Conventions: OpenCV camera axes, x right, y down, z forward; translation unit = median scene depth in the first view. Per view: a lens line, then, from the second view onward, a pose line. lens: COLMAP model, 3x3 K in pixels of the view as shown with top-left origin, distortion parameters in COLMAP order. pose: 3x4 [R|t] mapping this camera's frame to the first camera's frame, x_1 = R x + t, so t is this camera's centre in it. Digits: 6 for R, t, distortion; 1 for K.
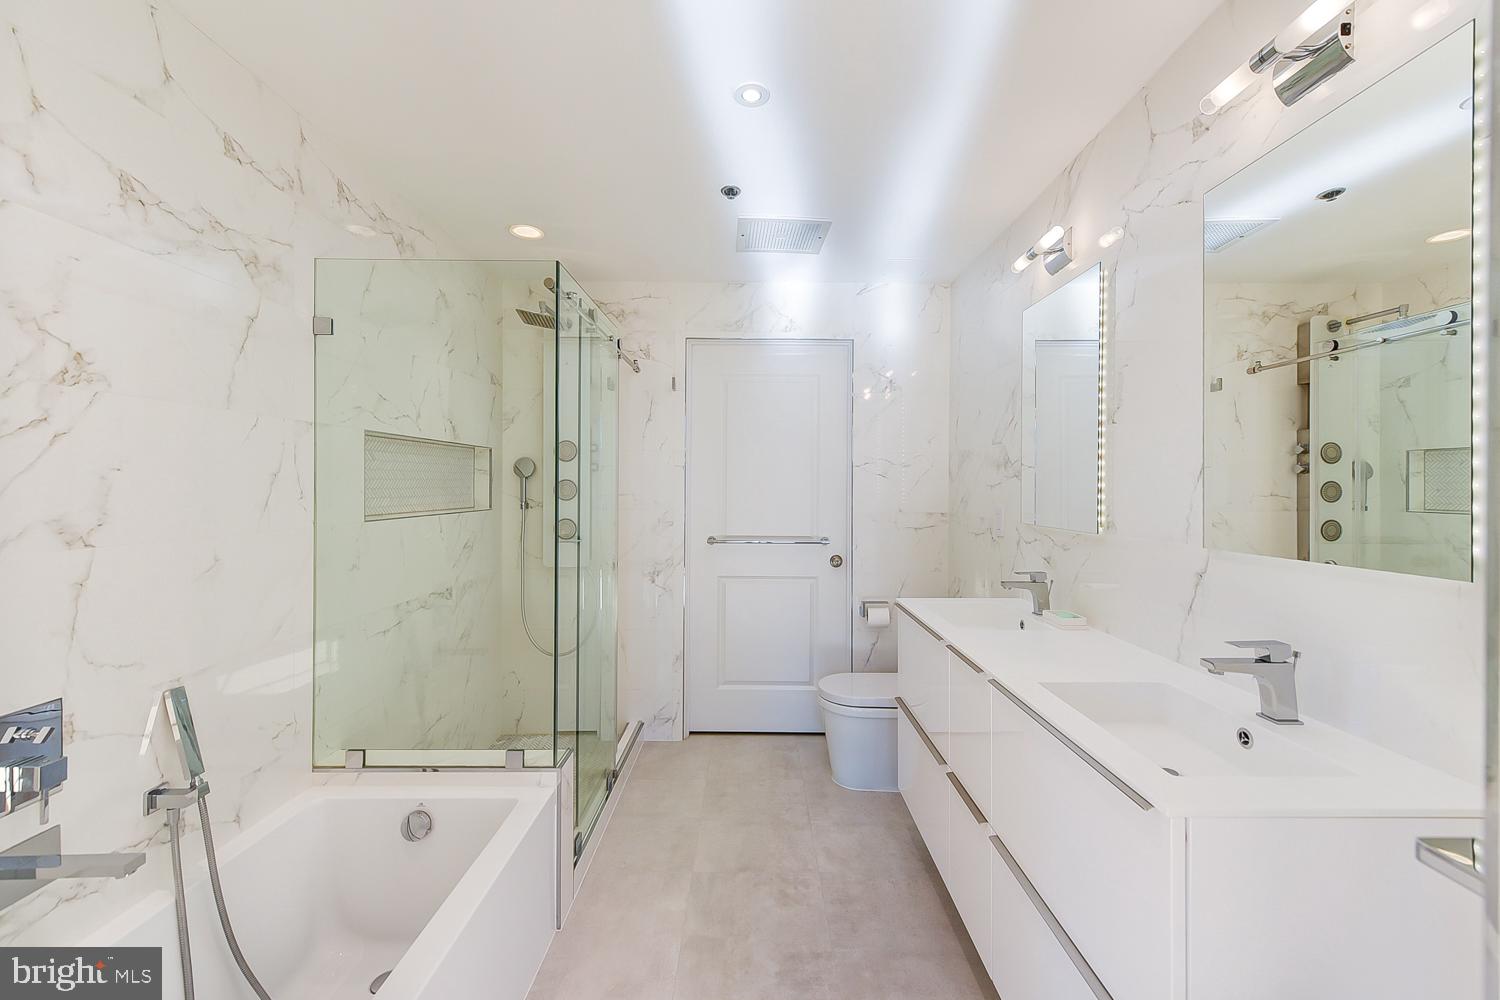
lens RADIAL K [[596.8, 0, 770.5], [0, 596.8, 487.9], [0, 0, 1]] dist [0.005577, -0.004457]
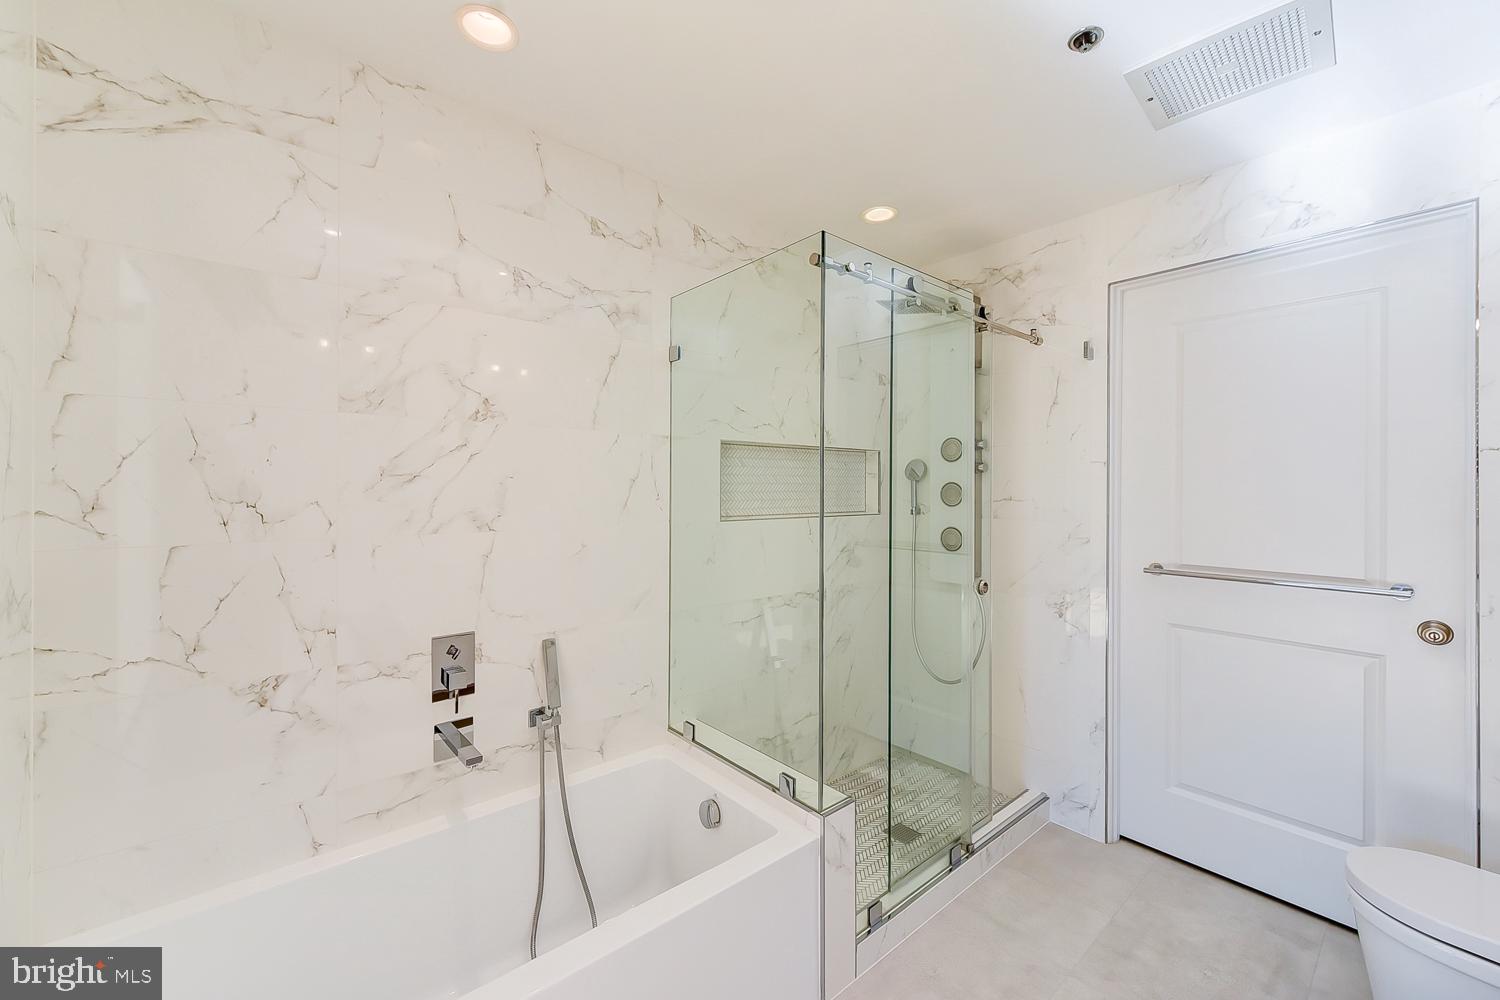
lens RADIAL K [[596.8, 0, 720.0], [0, 596.8, 486.3], [0, 0, 1]] dist [0.005577, -0.004457]
pose [[0.630325, -0.005926, -0.776309, 0.219854], [-0.002275, 0.999952, -0.009480, 0.001546], [0.776328, 0.007742, 0.630281, 0.330732]]
